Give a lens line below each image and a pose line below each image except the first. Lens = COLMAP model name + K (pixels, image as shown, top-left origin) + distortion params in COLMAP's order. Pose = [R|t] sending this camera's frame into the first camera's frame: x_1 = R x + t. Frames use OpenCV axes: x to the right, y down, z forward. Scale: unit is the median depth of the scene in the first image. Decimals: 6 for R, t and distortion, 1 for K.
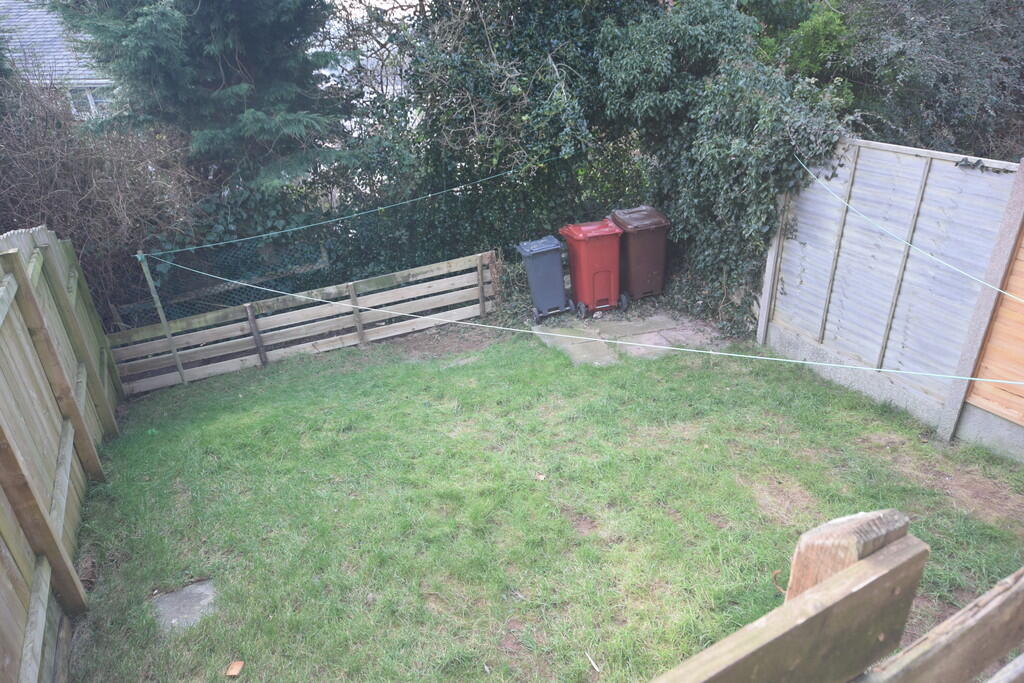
lens RADIAL K [[651.2, 0, 517.5], [0, 651.2, 341.5], [0, 0, 1]] dist [-0.003910, 0.043542]
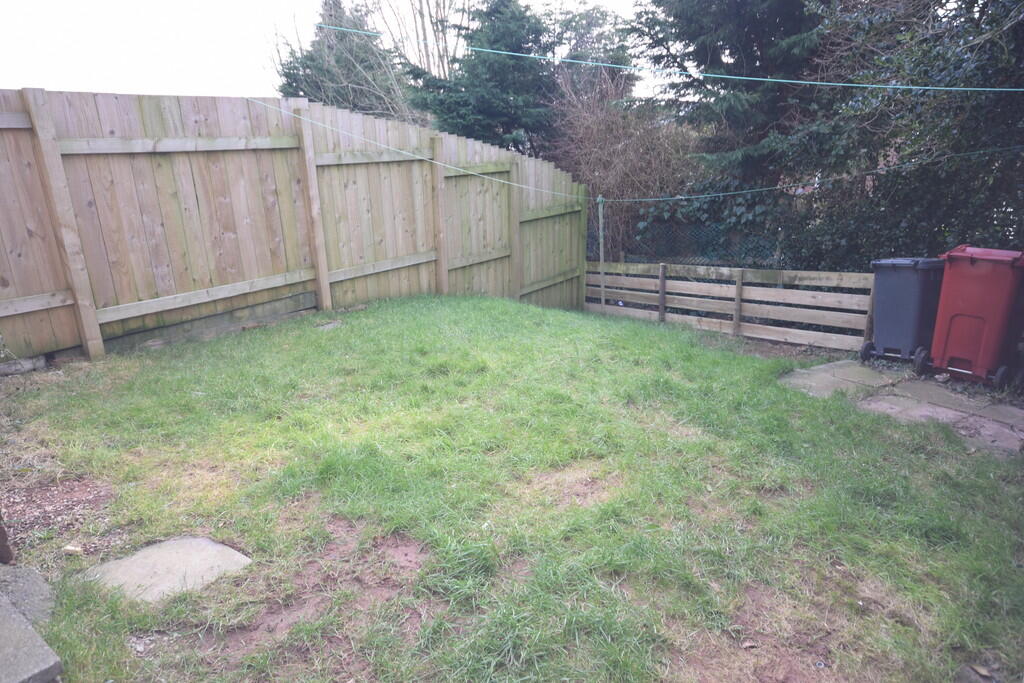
lens RADIAL K [[651.2, 0, 517.5], [0, 651.2, 341.5], [0, 0, 1]] dist [-0.003910, 0.043542]
pose [[0.405278, 0.335675, -0.850337, 0.432998], [-0.285074, 0.930174, 0.231322, -0.116257], [0.868610, 0.148659, 0.472671, 0.298723]]
